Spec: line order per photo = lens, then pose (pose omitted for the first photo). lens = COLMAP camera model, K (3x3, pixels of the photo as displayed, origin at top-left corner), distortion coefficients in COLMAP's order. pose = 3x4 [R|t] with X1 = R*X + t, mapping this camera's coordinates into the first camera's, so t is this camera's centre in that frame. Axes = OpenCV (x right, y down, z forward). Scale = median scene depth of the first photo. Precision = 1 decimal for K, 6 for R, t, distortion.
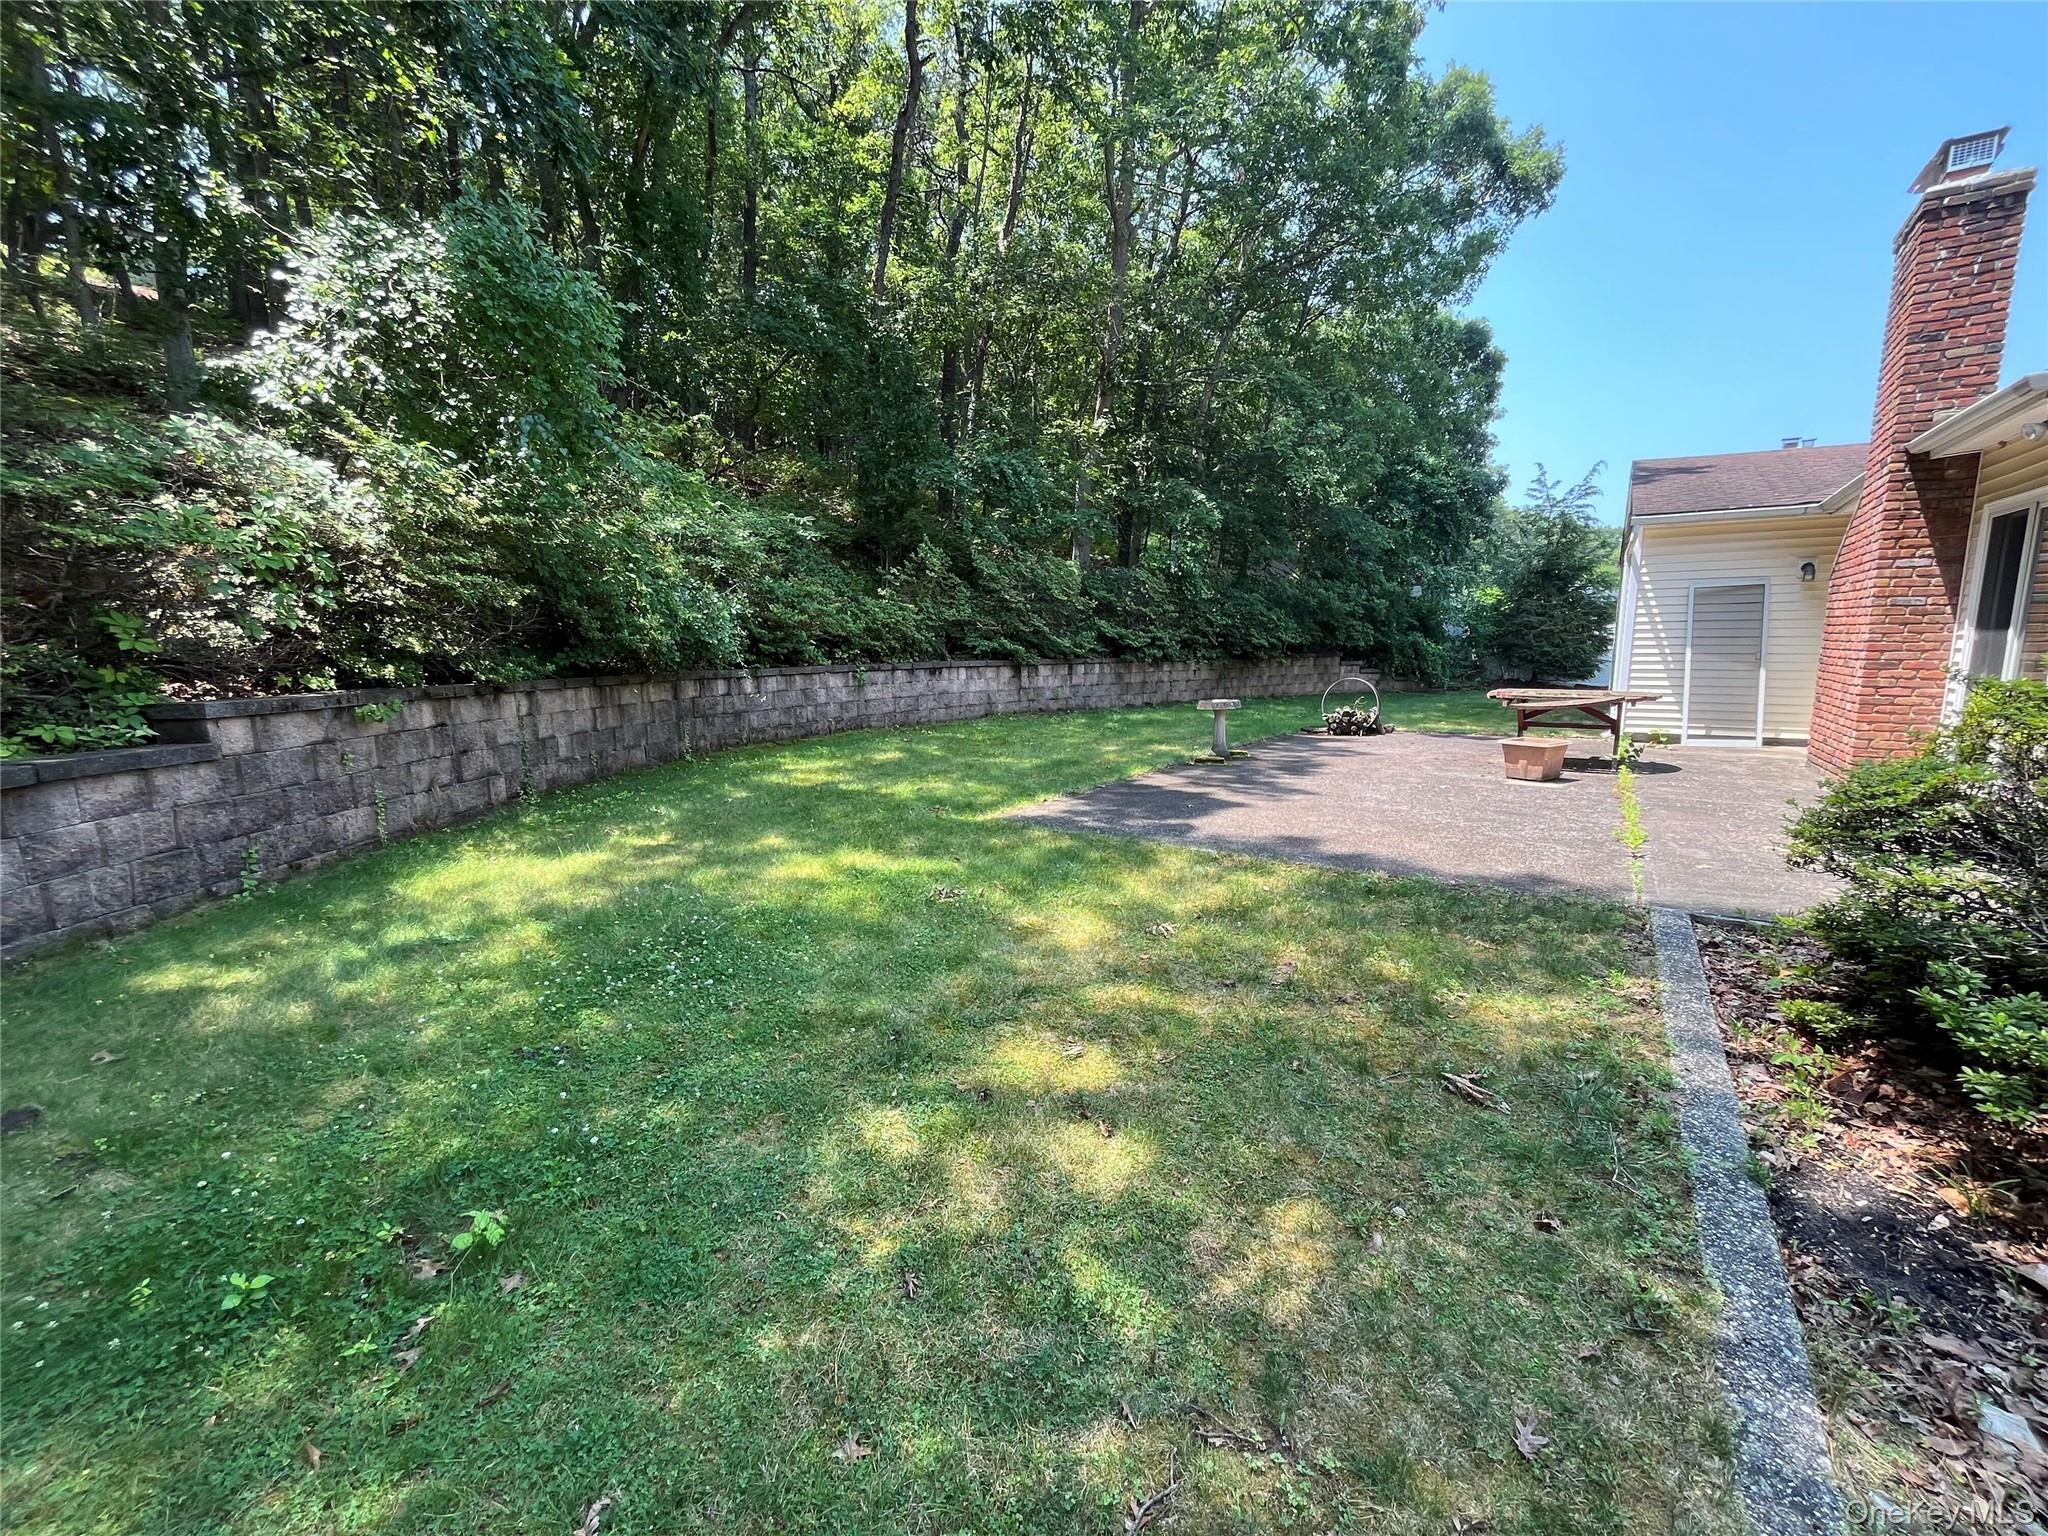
lens RADIAL K [[830.7, 0, 1024.3], [0, 830.7, 764.6], [0, 0, 1]] dist [-0.000684, -0.000538]
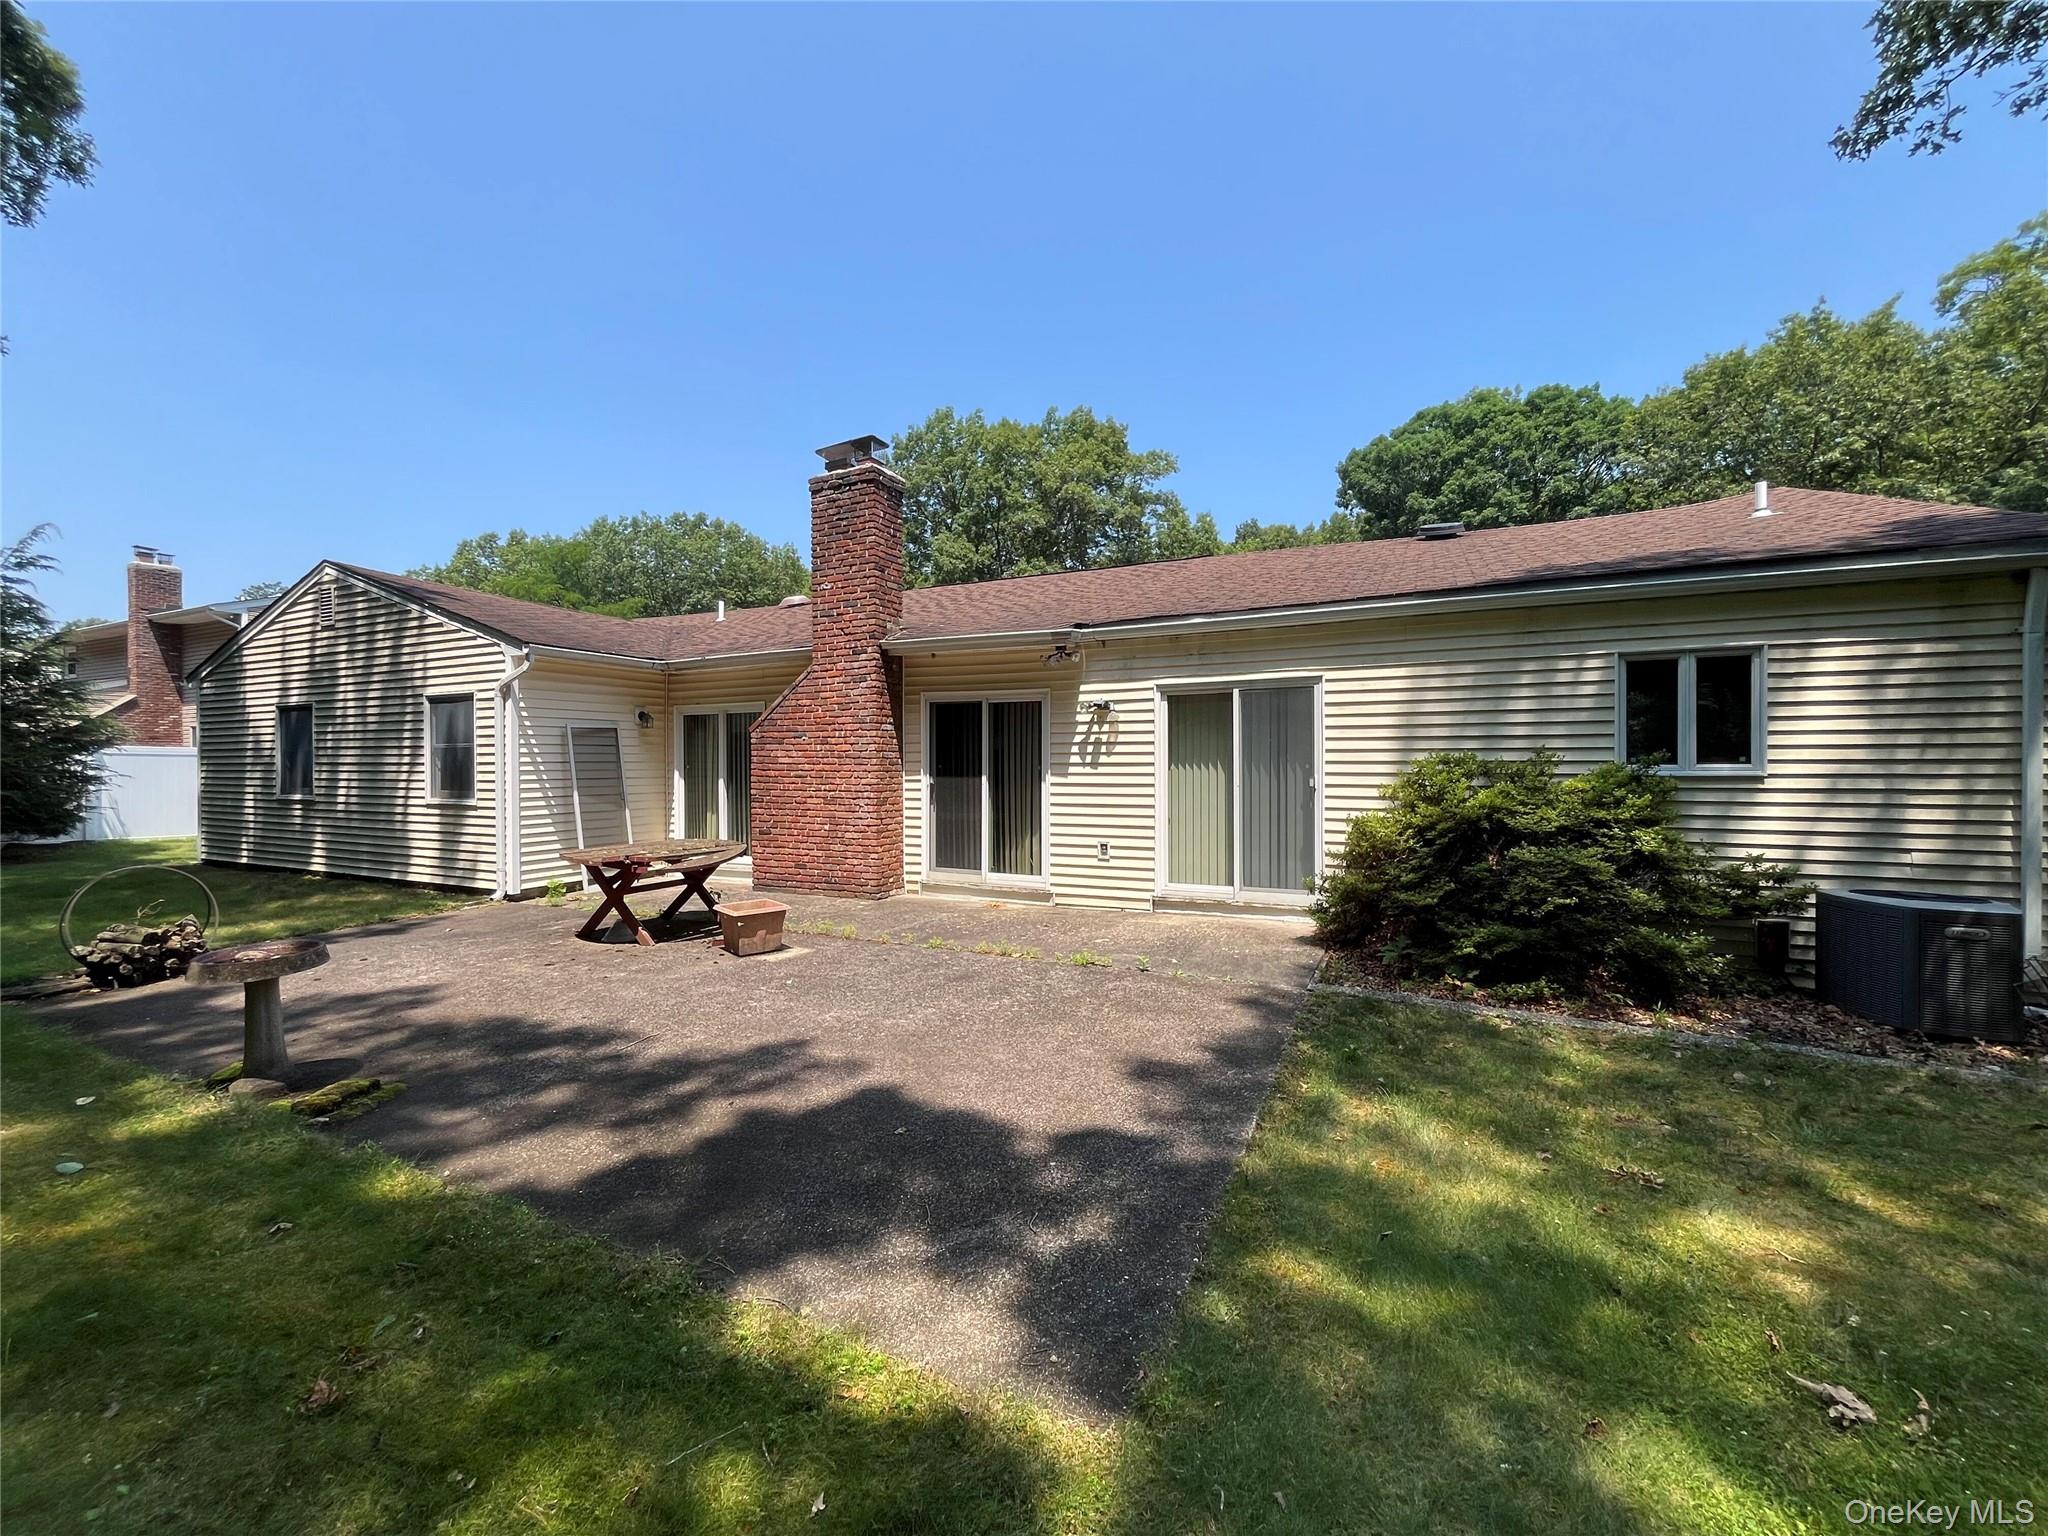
lens RADIAL K [[830.7, 0, 1025.7], [0, 830.7, 768.1], [0, 0, 1]] dist [-0.000684, -0.000538]
pose [[-0.146014, 0.000477, 0.989282, -0.320906], [0.147000, 0.988909, 0.021219, -0.174382], [-0.978300, 0.148523, -0.144465, 0.996303]]
